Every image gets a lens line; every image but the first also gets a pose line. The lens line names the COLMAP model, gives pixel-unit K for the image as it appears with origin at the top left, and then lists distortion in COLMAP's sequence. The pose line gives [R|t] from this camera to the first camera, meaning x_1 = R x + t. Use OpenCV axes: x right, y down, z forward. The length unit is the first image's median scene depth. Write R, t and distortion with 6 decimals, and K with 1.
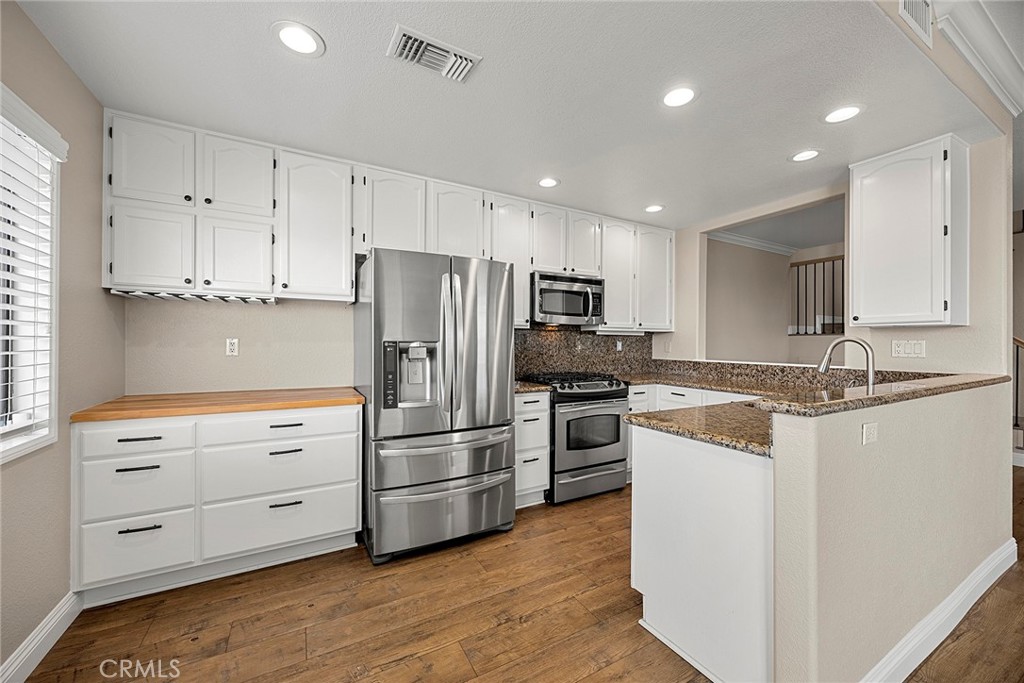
lens RADIAL K [[390.2, 0, 512.0], [0, 390.2, 341.5], [0, 0, 1]] dist [-0.000566, -0.000038]
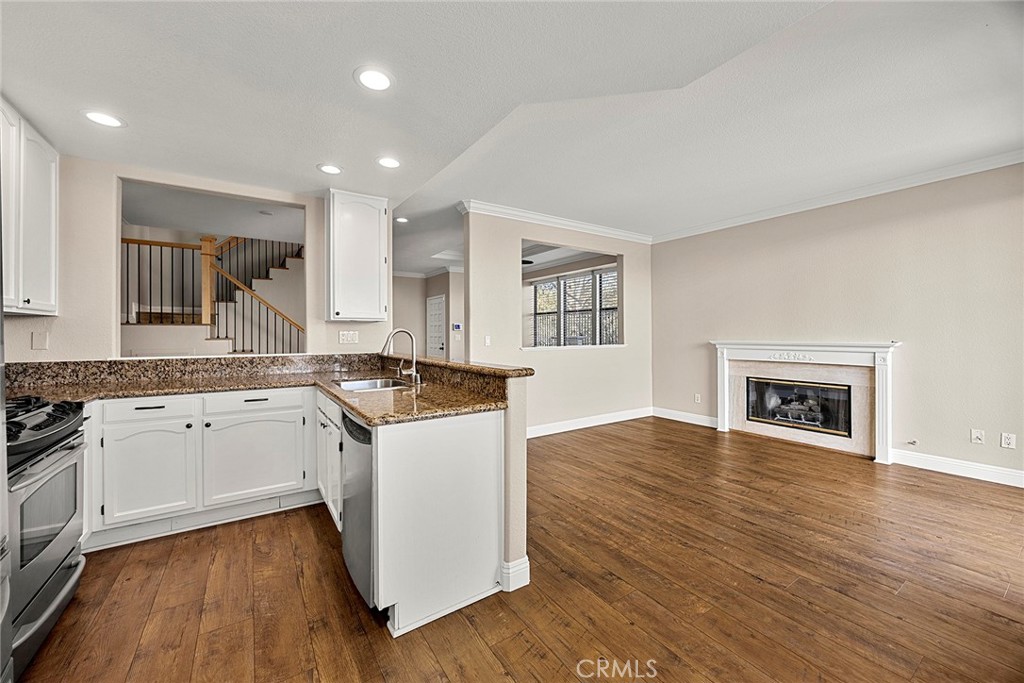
lens RADIAL K [[397.6, 0, 511.9], [0, 397.6, 326.5], [0, 0, 1]] dist [-0.001713, 0.000011]
pose [[-0.083673, 0.015862, 0.996367, -0.330496], [-0.001588, 0.999870, -0.016051, 0.001197], [-0.996492, -0.002925, -0.083637, 0.413793]]
